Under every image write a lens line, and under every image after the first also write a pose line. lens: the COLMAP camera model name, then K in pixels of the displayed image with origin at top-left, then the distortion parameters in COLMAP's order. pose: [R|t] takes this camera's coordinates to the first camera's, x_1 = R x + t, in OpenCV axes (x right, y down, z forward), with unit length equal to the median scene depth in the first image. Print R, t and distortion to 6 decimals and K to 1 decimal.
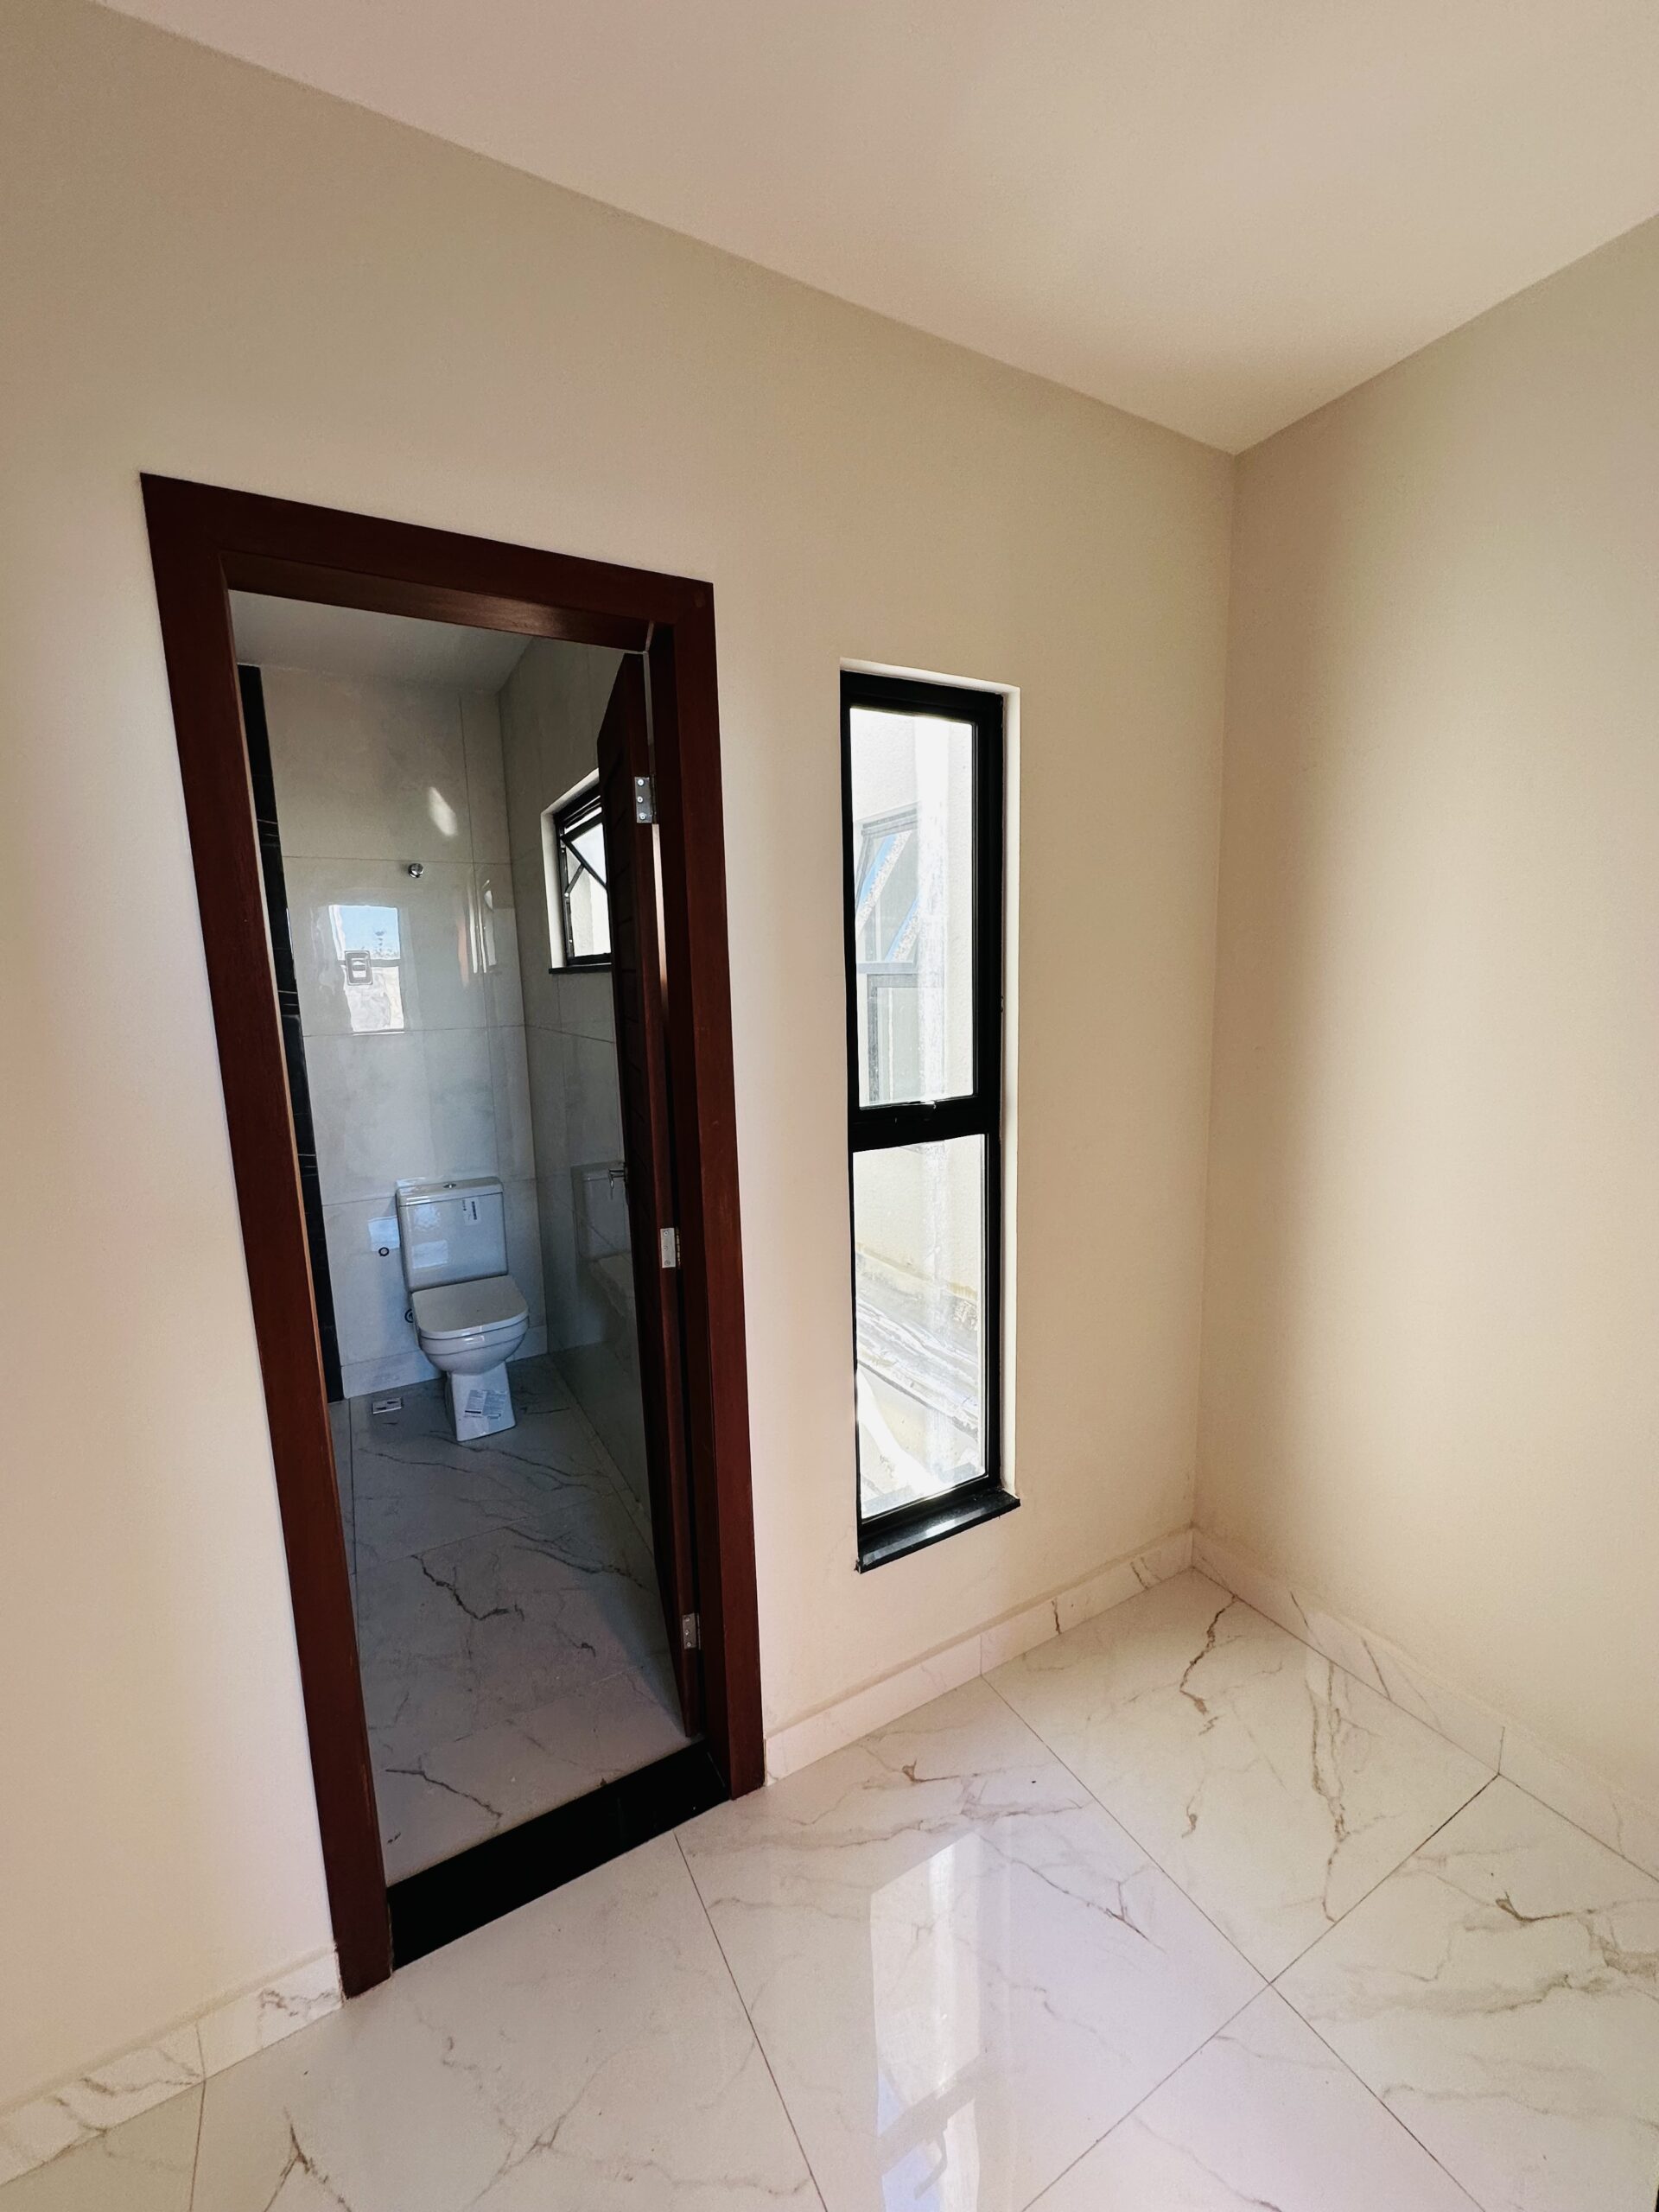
lens RADIAL K [[886.9, 0, 829.5], [0, 886.9, 1106.0], [0, 0, 1]] dist [-0.002301, 0.000397]
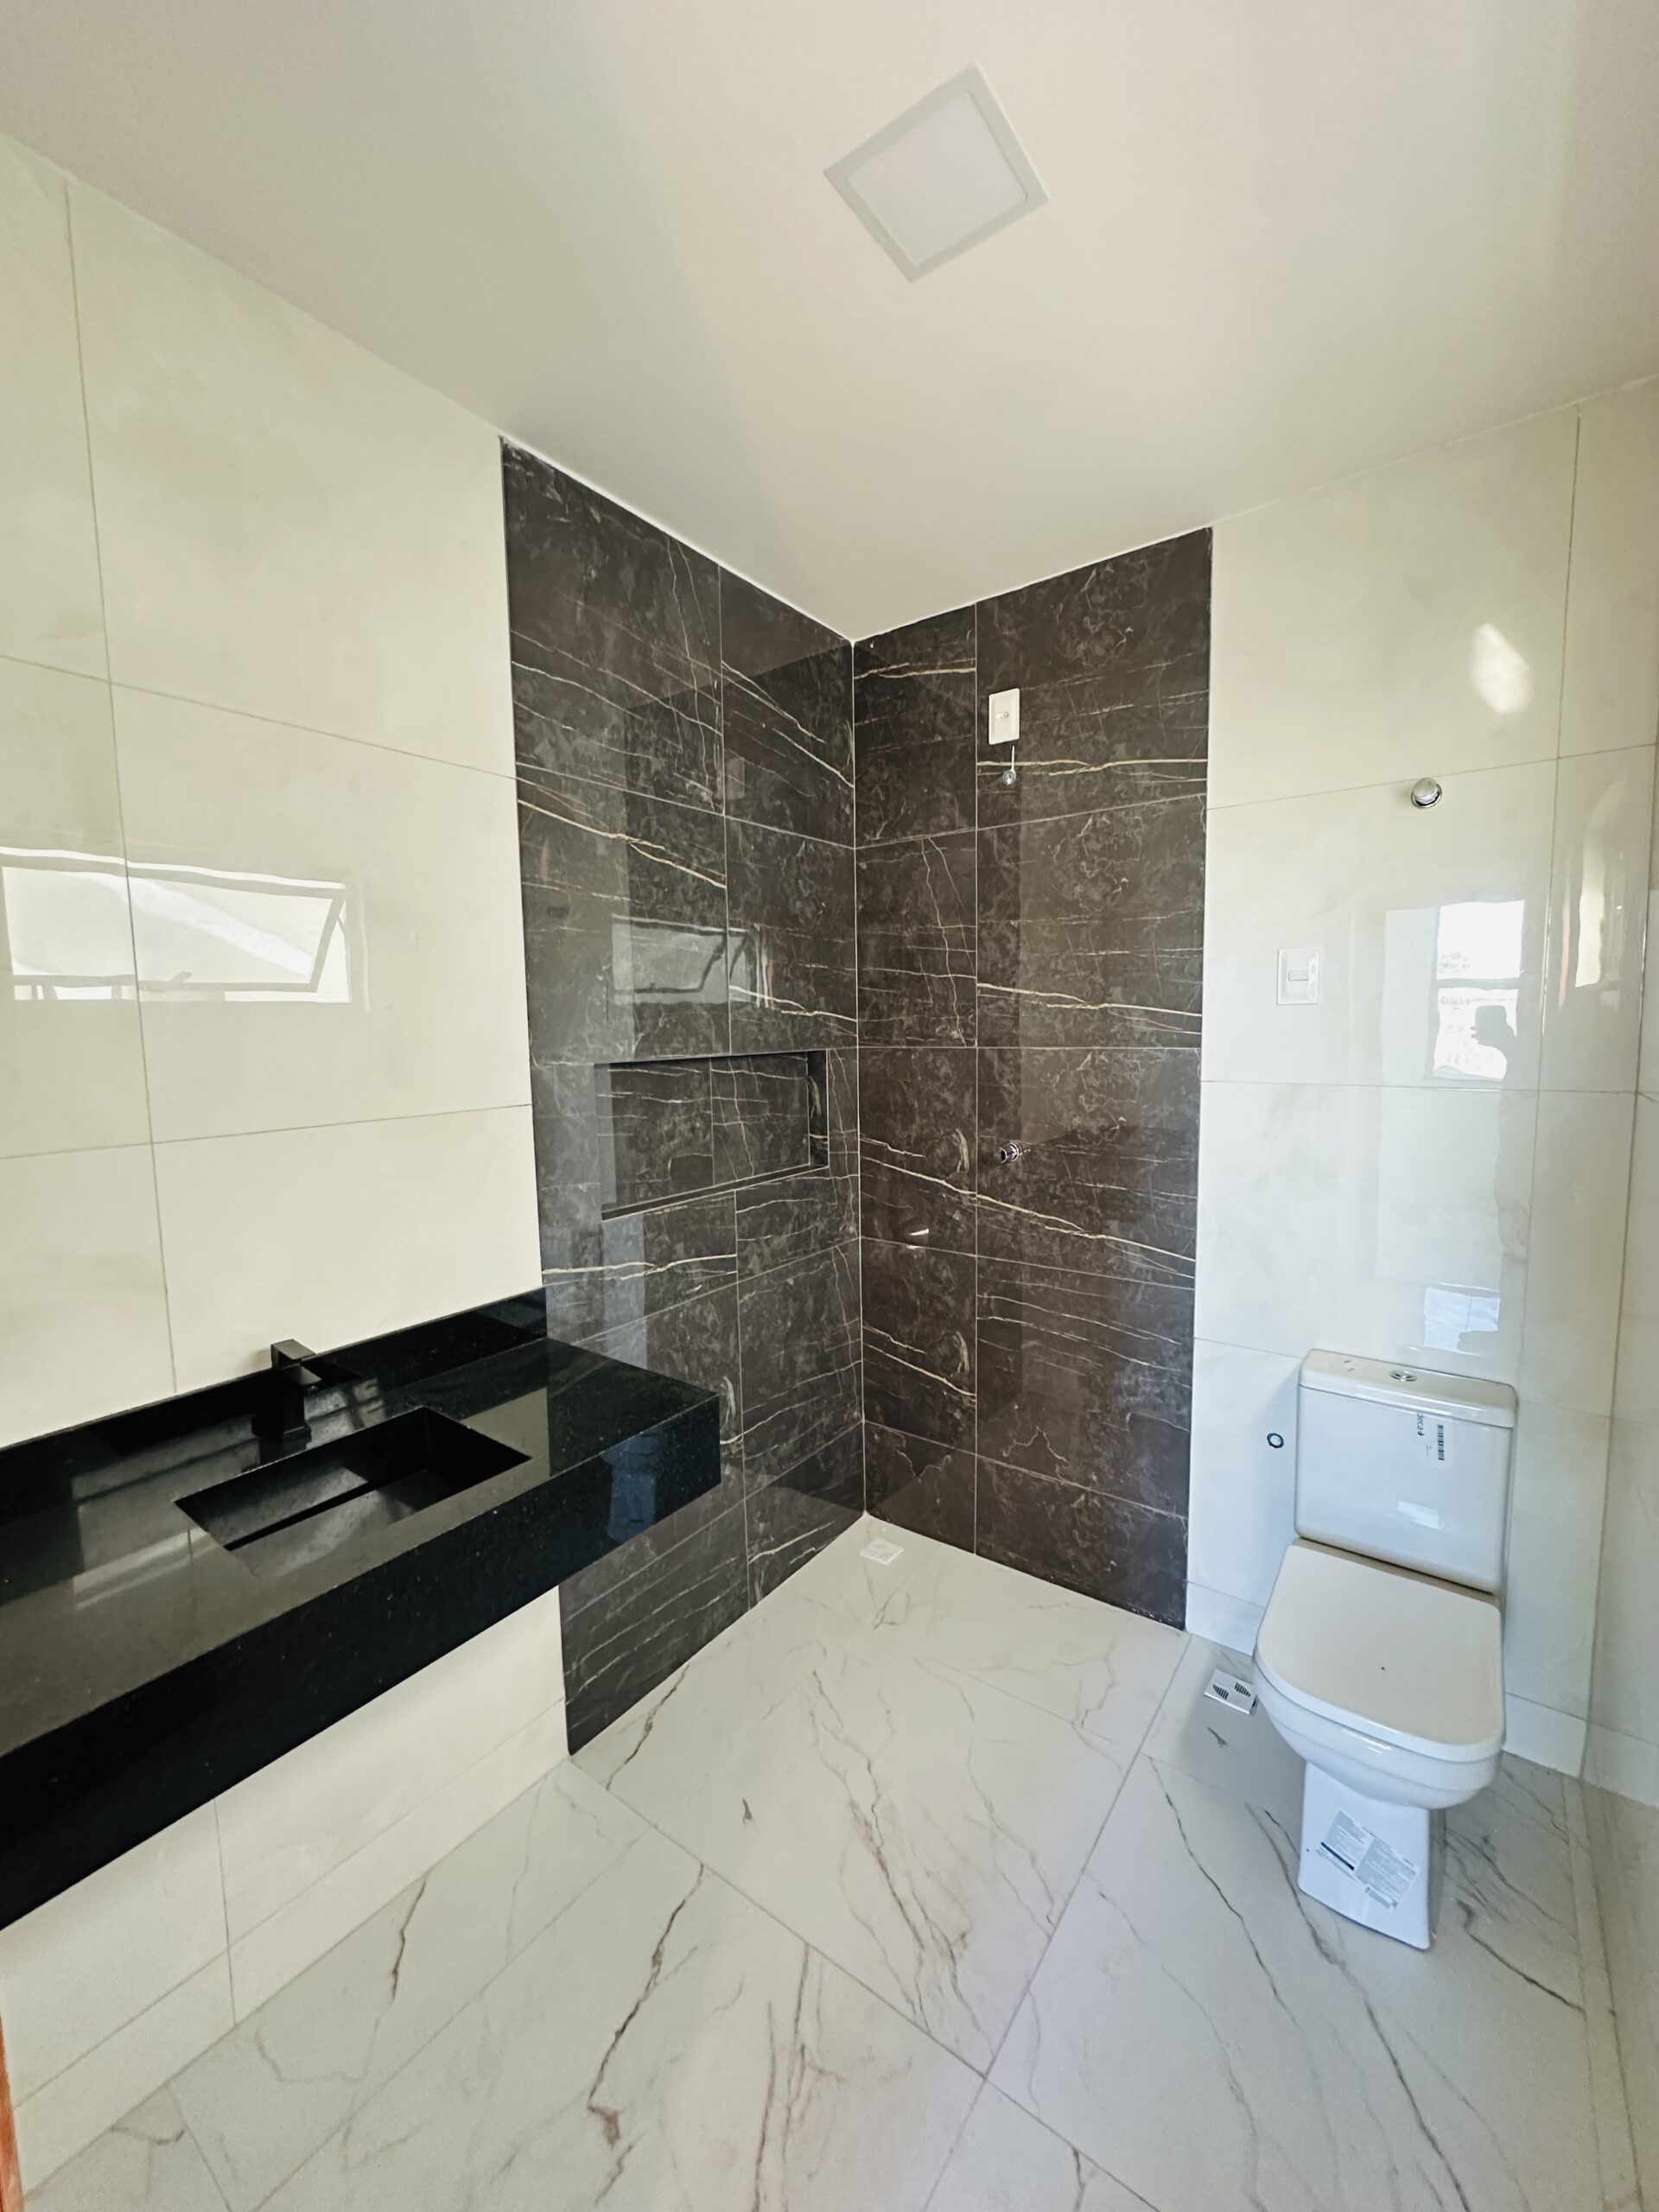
lens RADIAL K [[886.9, 0, 829.5], [0, 886.9, 1106.0], [0, 0, 1]] dist [-0.002301, 0.000397]
pose [[0.405658, 0.099723, -0.908568, -0.102072], [-0.133646, 0.989818, 0.048970, -0.052672], [0.904201, 0.101562, 0.414856, 0.459902]]
